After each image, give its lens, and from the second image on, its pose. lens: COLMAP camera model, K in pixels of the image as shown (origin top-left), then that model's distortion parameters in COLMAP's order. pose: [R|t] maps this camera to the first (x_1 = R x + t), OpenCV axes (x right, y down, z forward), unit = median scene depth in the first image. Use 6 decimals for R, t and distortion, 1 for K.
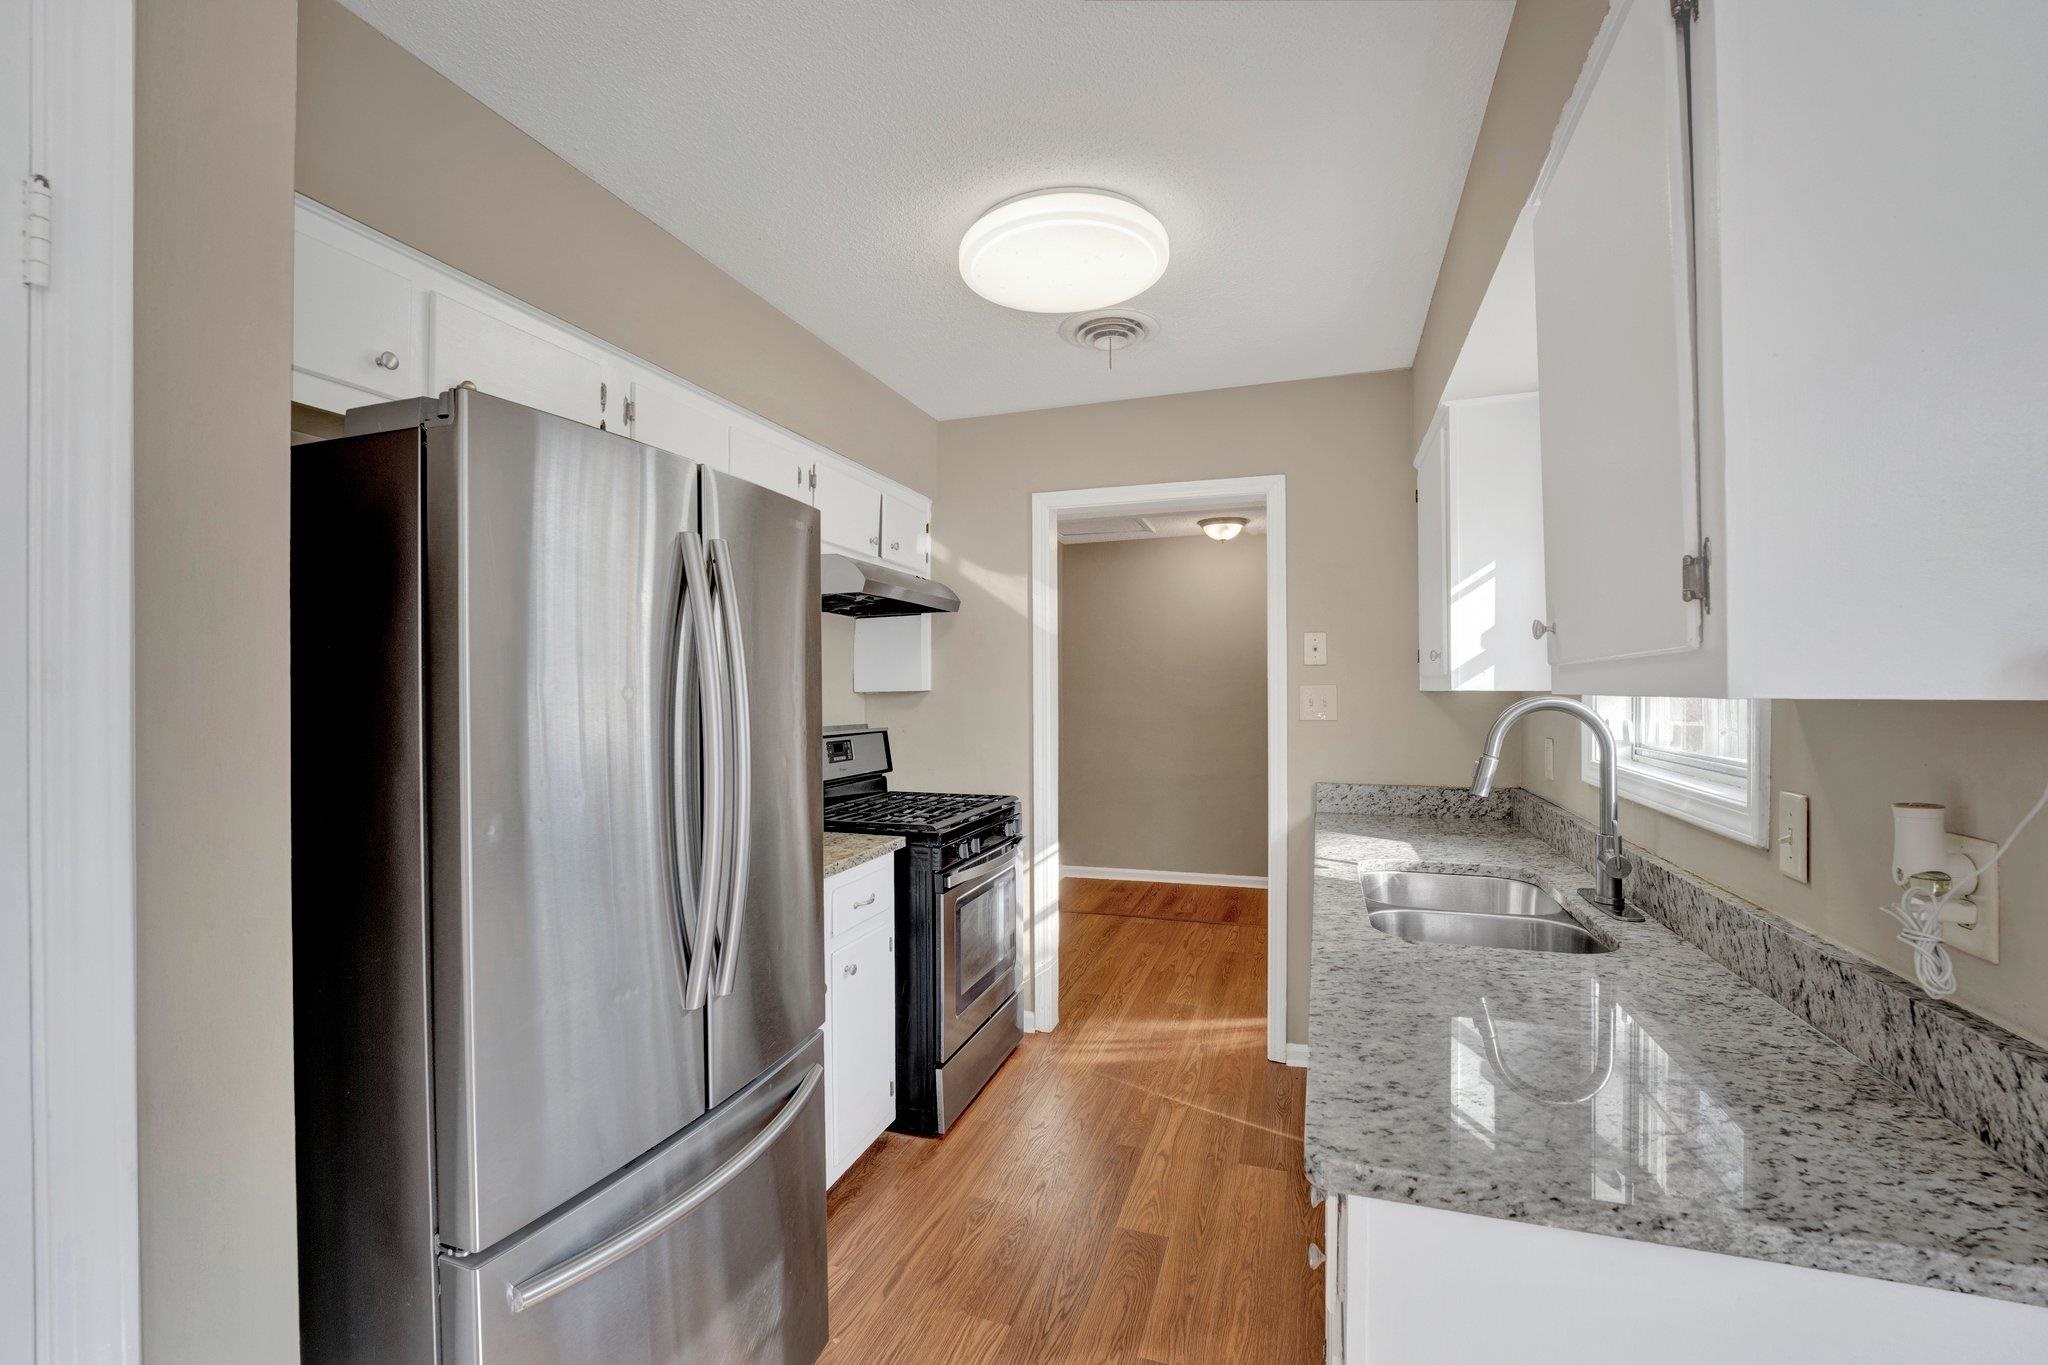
lens RADIAL K [[868.2, 0, 1019.1], [0, 868.2, 689.2], [0, 0, 1]] dist [-0.023017, 0.002219]
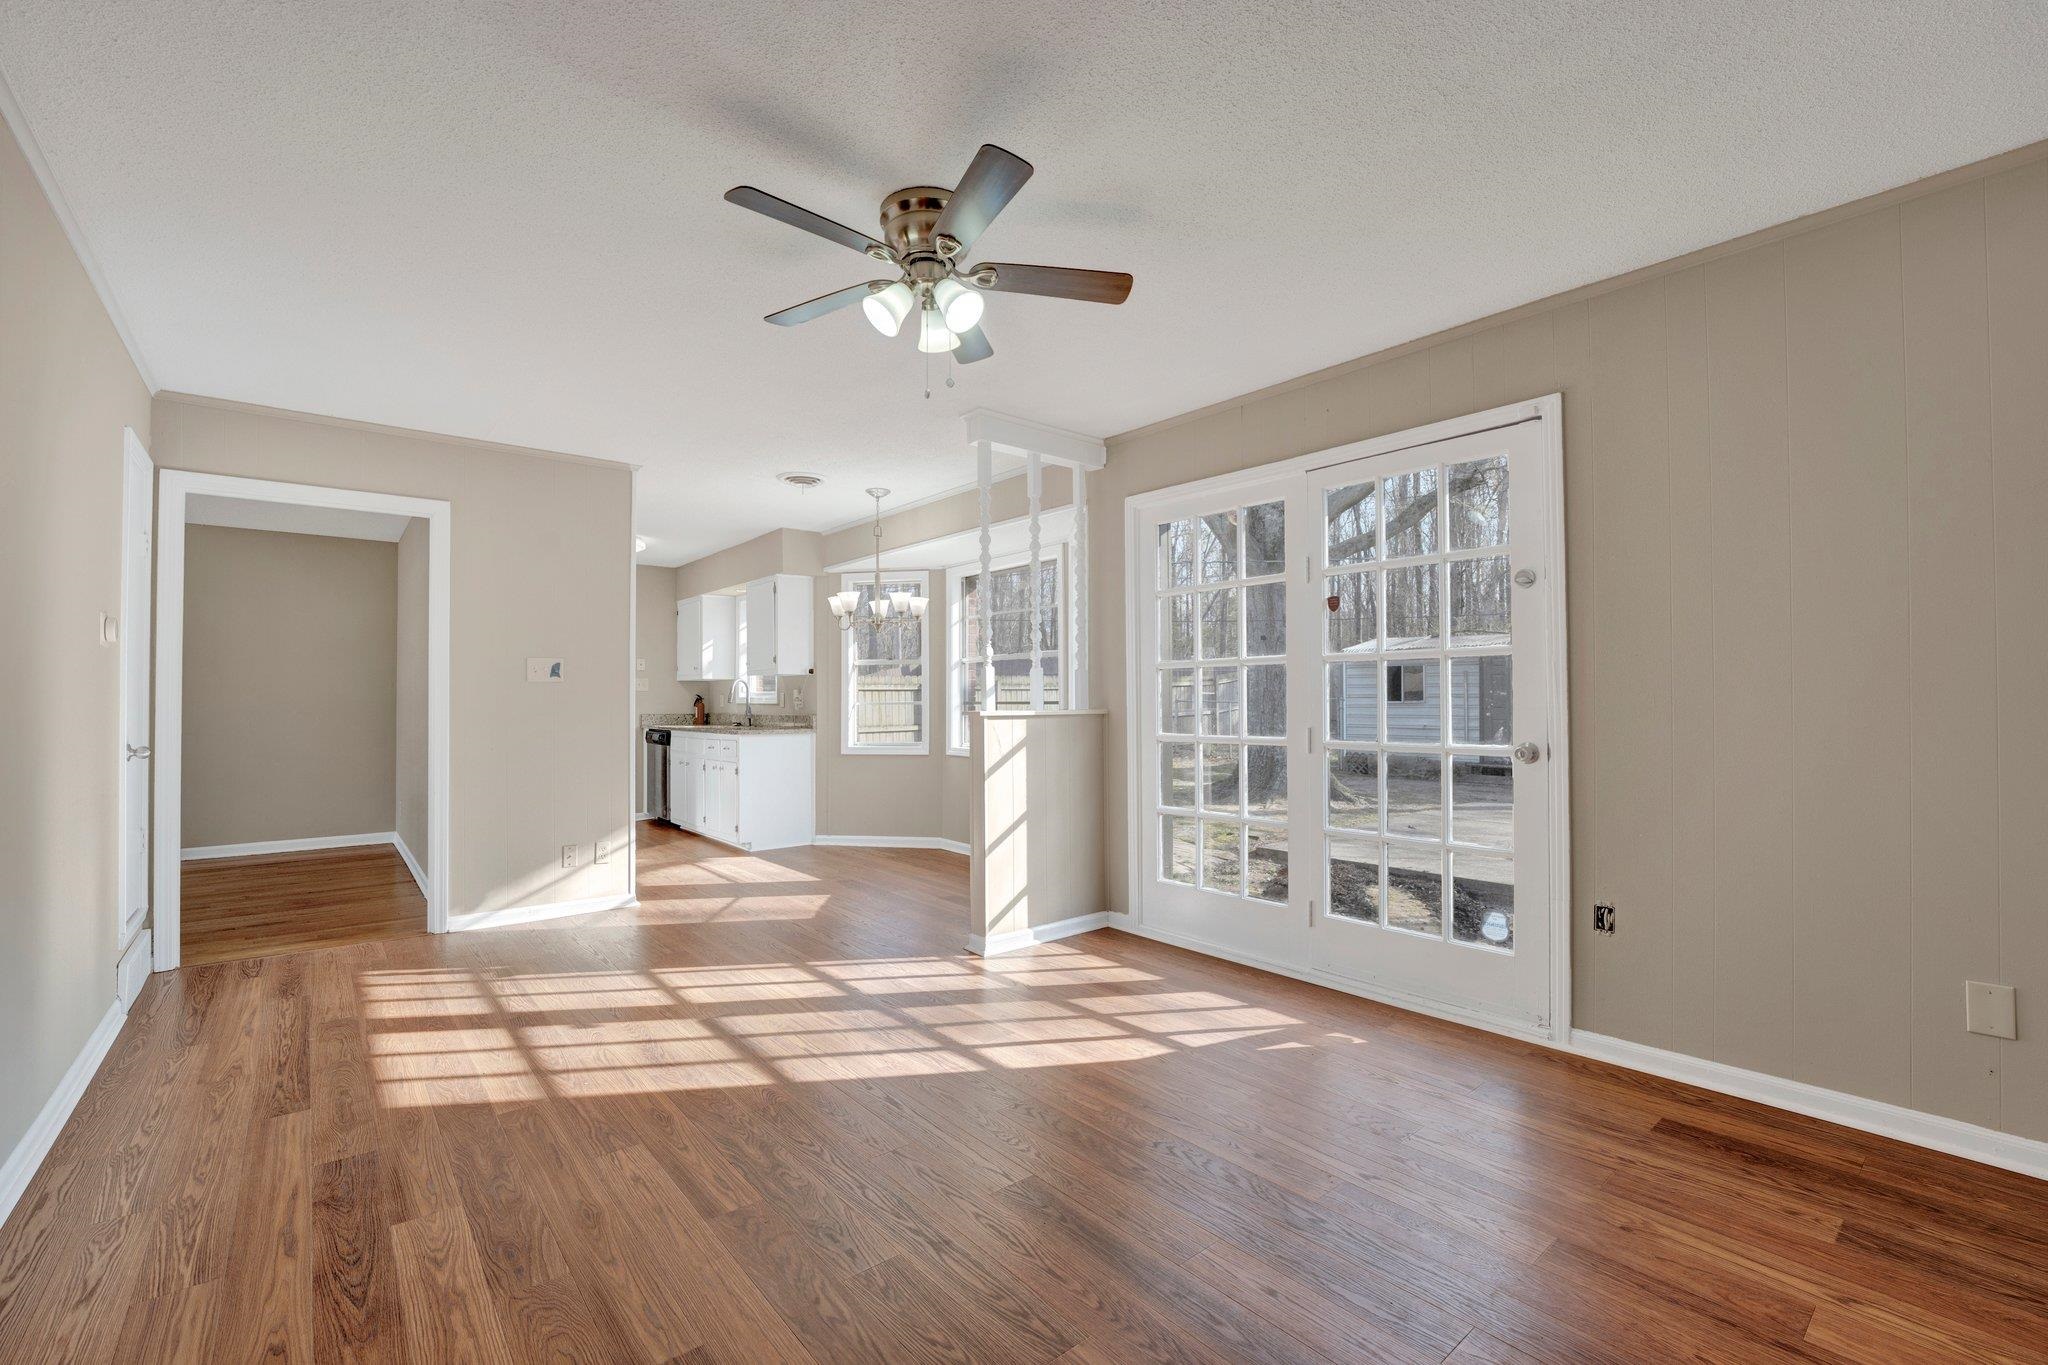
lens RADIAL K [[868.2, 0, 1016.4], [0, 868.2, 693.2], [0, 0, 1]] dist [-0.023017, 0.002219]
pose [[0.526128, 0.007228, 0.850375, -1.525874], [0.005451, 0.999915, -0.011871, 0.093378], [-0.850388, 0.010881, 0.526044, -1.615457]]
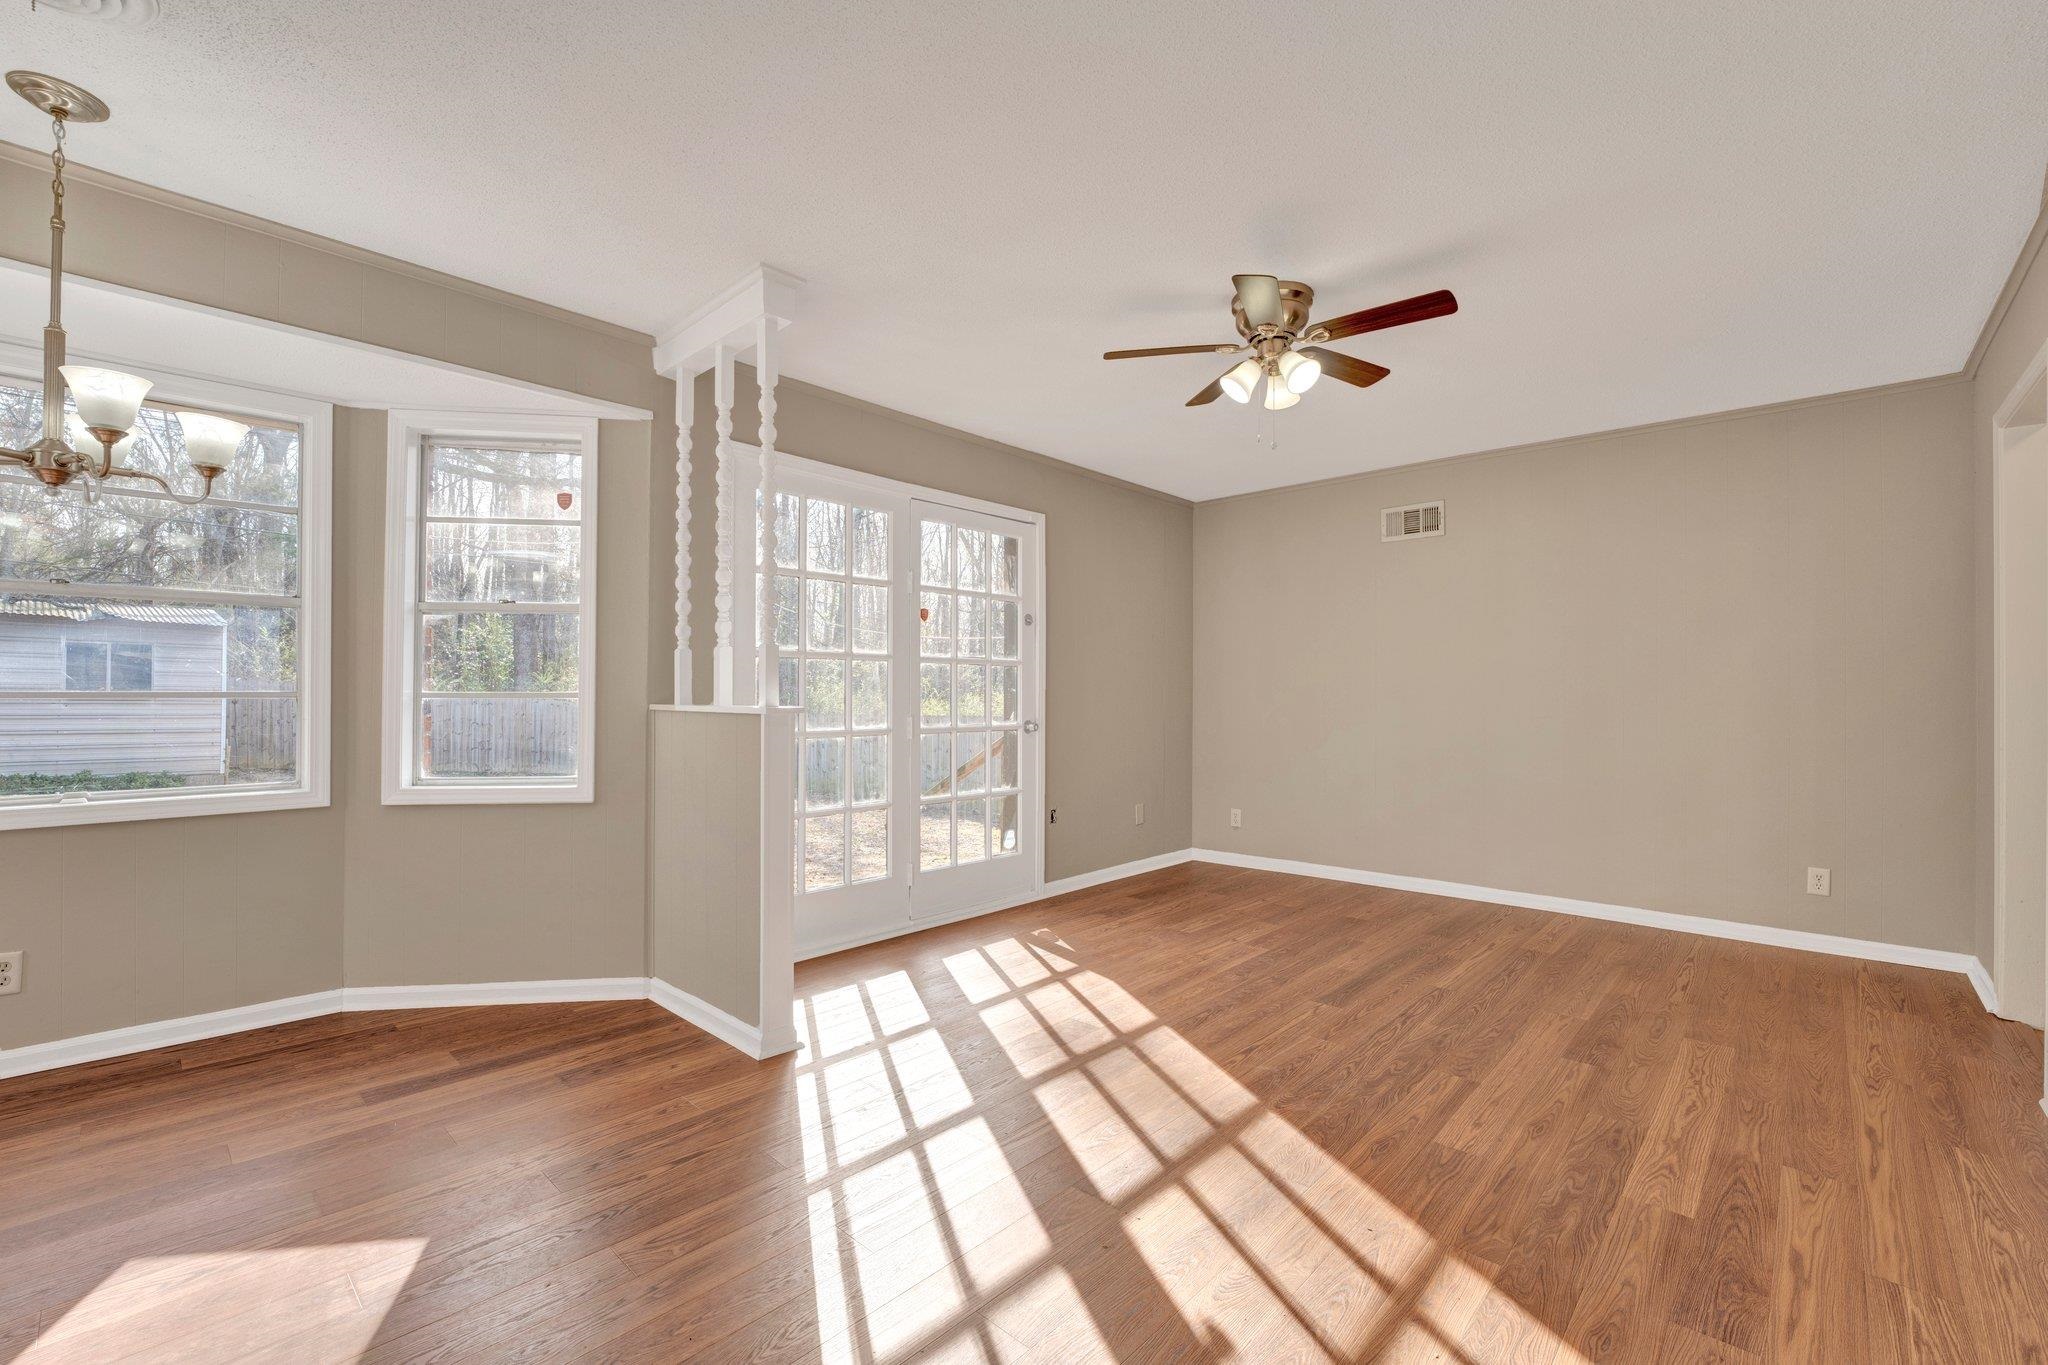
lens RADIAL K [[868.2, 0, 1023.2], [0, 868.2, 686.8], [0, 0, 1]] dist [-0.023017, 0.002219]
pose [[-0.912963, 0.000014, 0.408042, -0.991688], [-0.001751, 0.999991, -0.003951, 0.084787], [-0.408038, -0.004321, -0.912955, 0.023730]]
